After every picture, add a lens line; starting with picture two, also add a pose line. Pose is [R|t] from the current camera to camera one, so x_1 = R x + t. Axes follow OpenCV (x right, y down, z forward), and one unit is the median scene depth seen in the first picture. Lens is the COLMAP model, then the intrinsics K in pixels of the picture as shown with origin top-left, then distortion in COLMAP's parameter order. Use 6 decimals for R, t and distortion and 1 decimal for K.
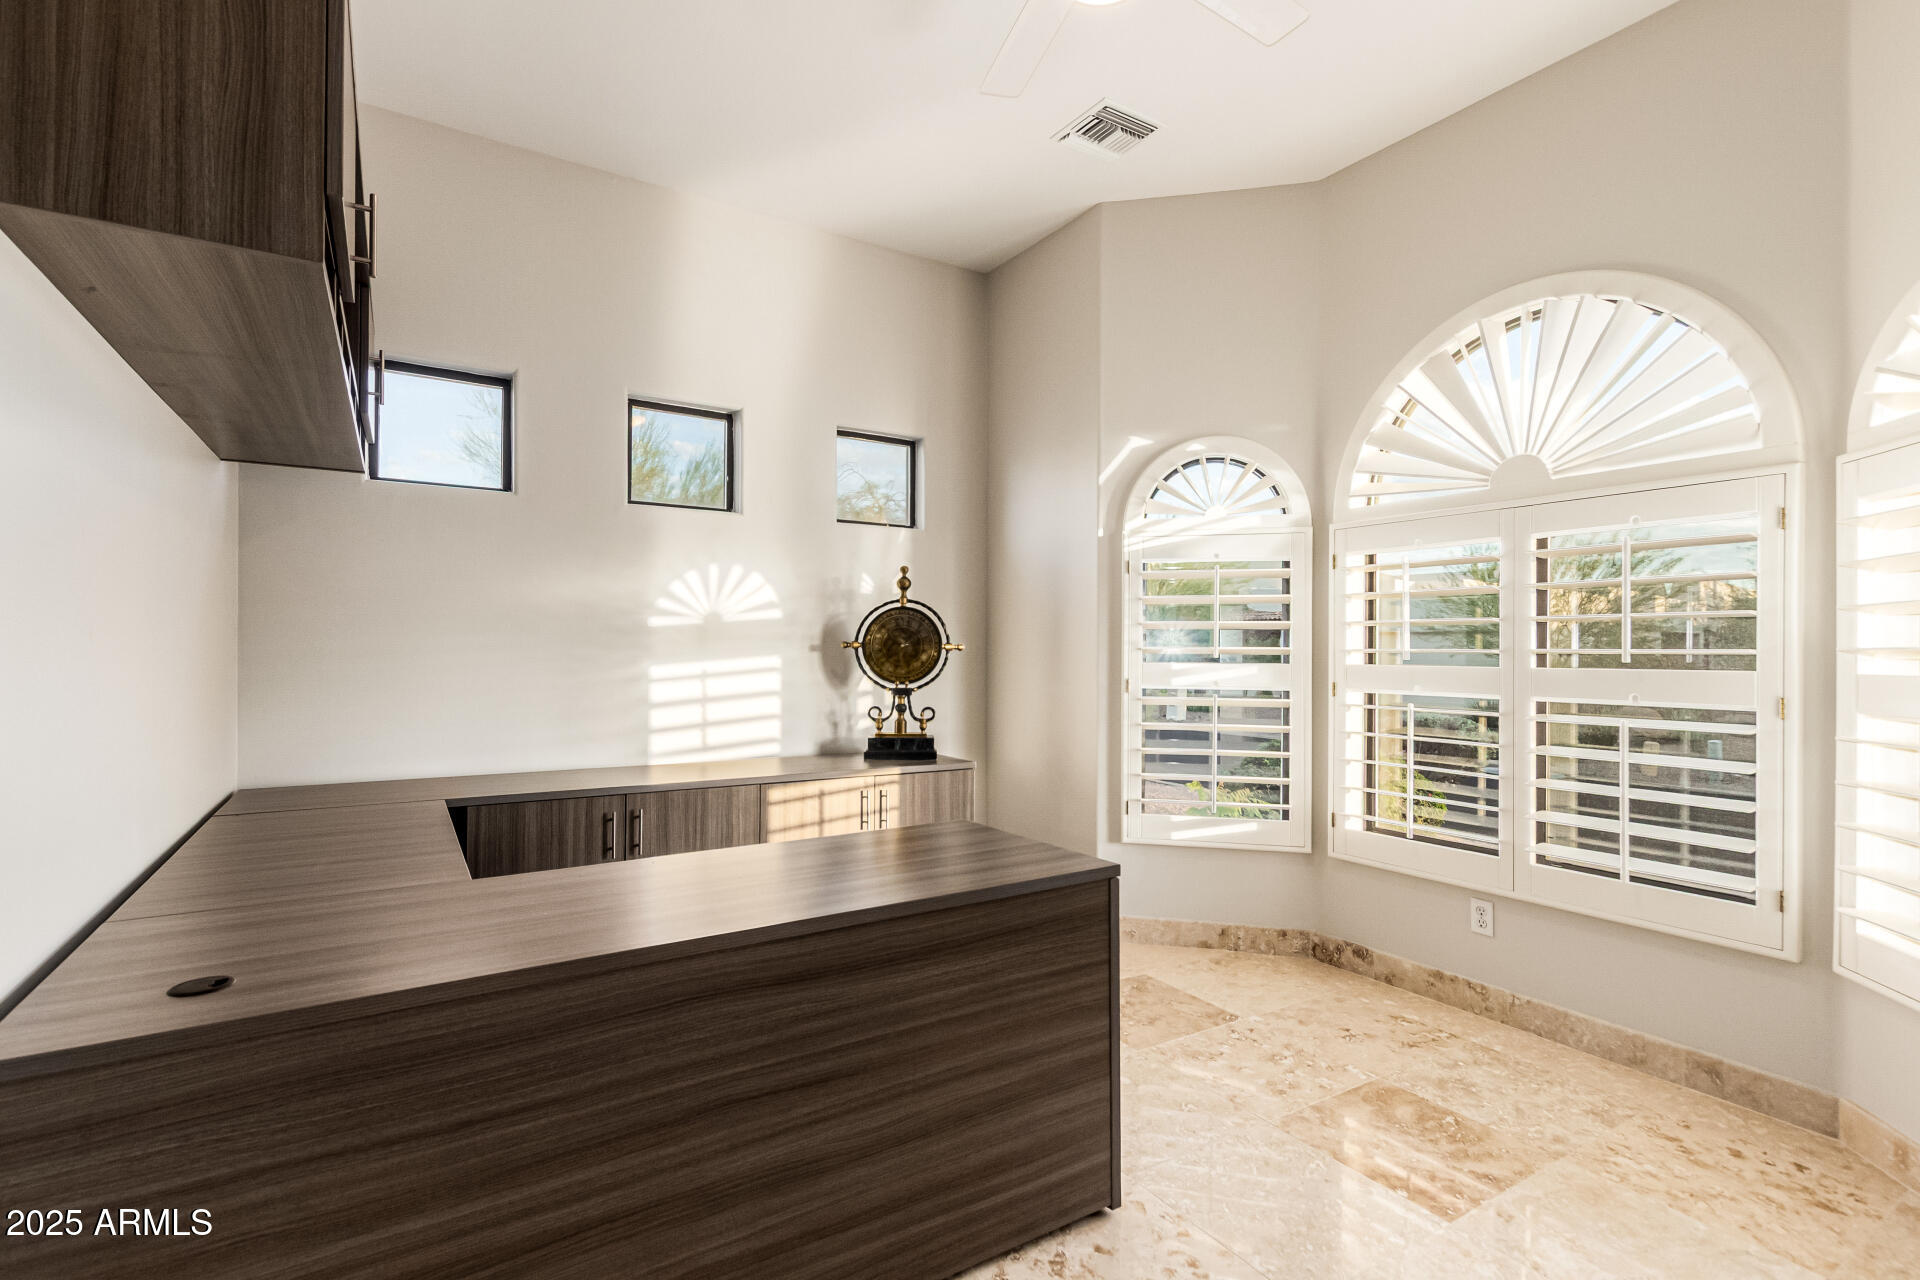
lens RADIAL K [[874.5, 0, 957.4], [0, 874.5, 646.2], [0, 0, 1]] dist [0.010425, -0.003413]
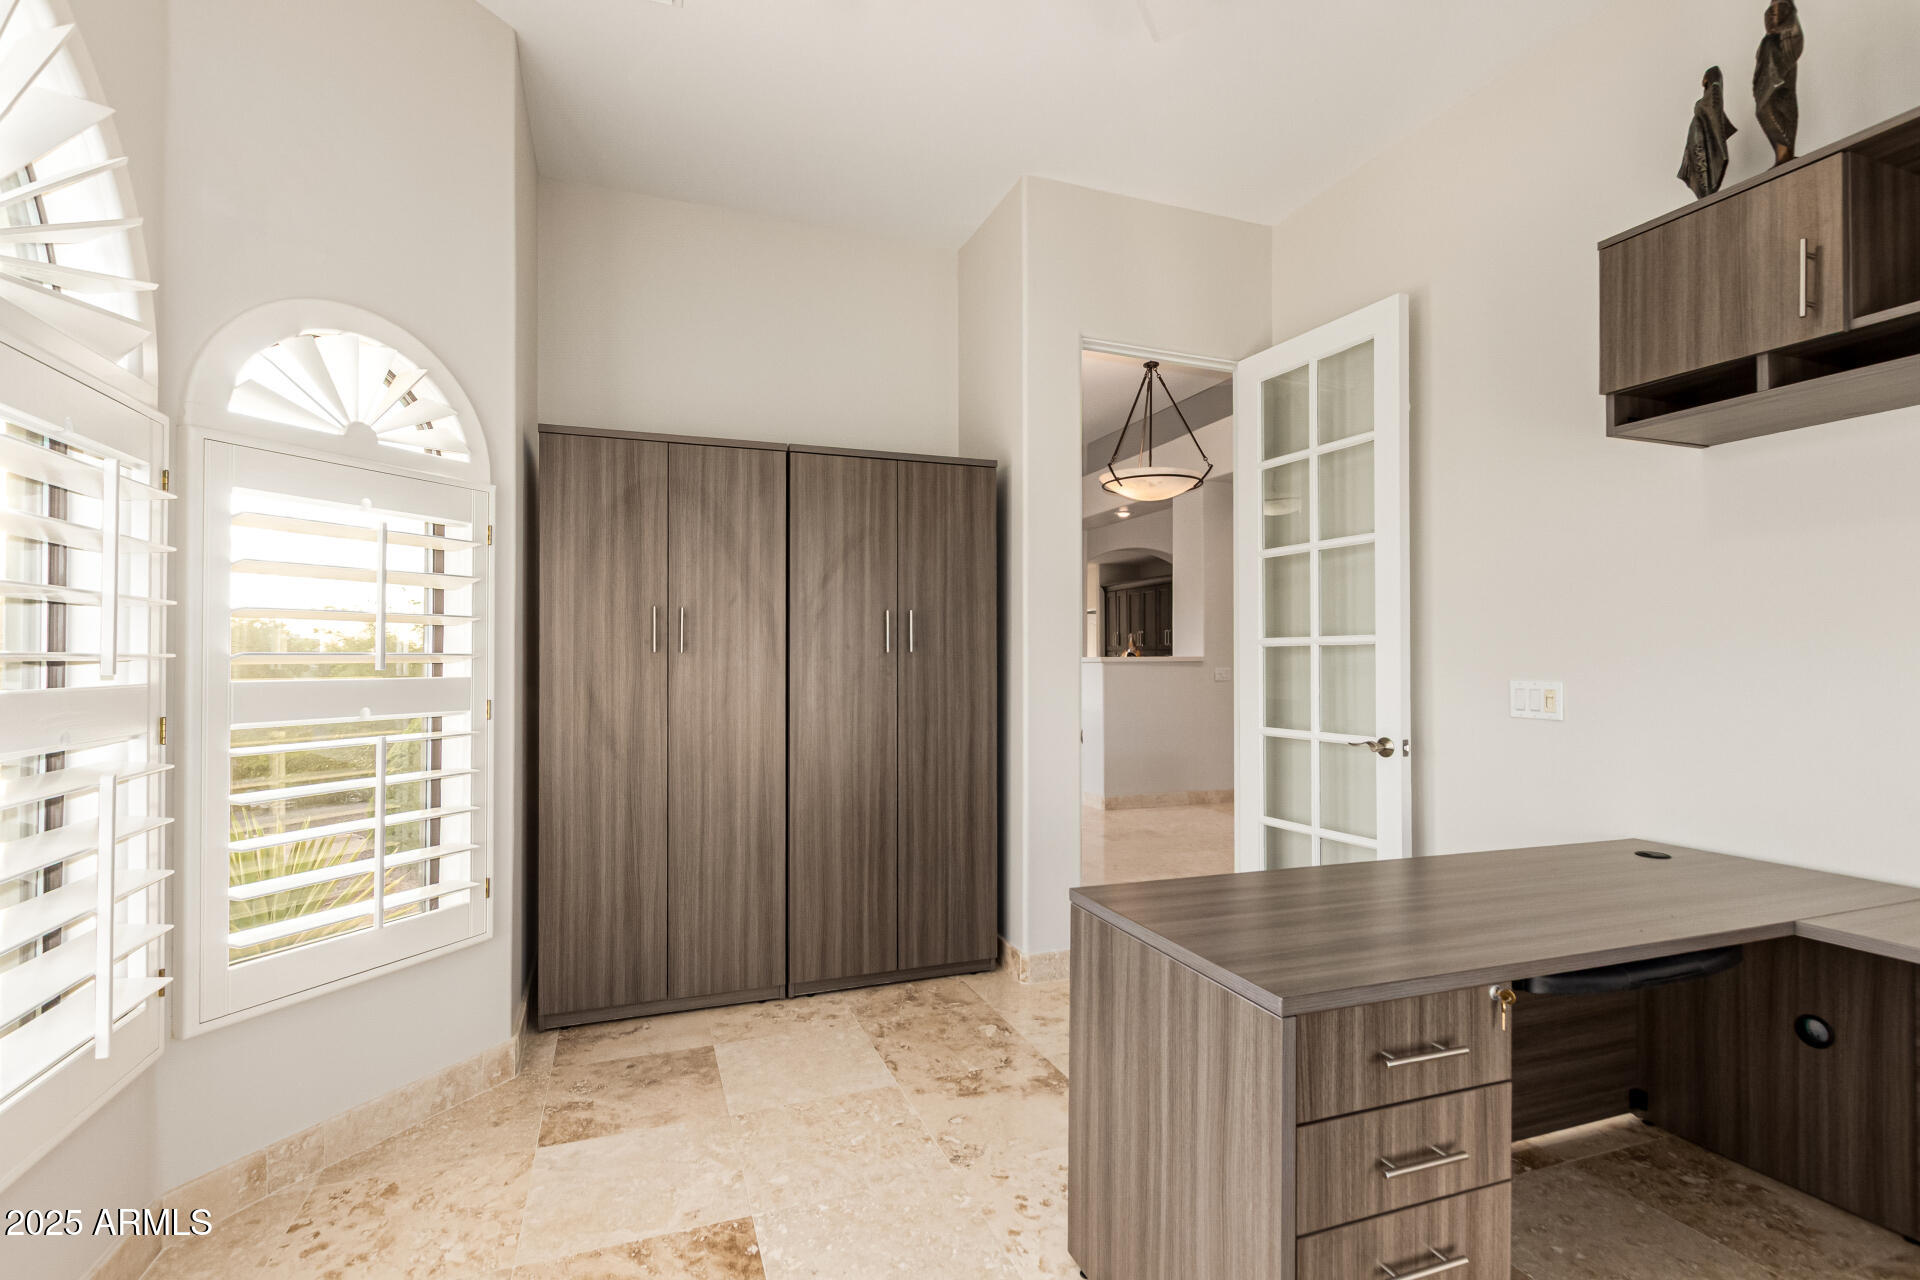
lens RADIAL K [[874.5, 0, 964.4], [0, 874.5, 653.8], [0, 0, 1]] dist [0.010425, -0.003413]
pose [[-0.981402, -0.007782, 0.191807, 0.110429], [-0.011049, 0.999811, -0.015966, 0.003381], [-0.191646, -0.017788, -0.981303, 1.844163]]
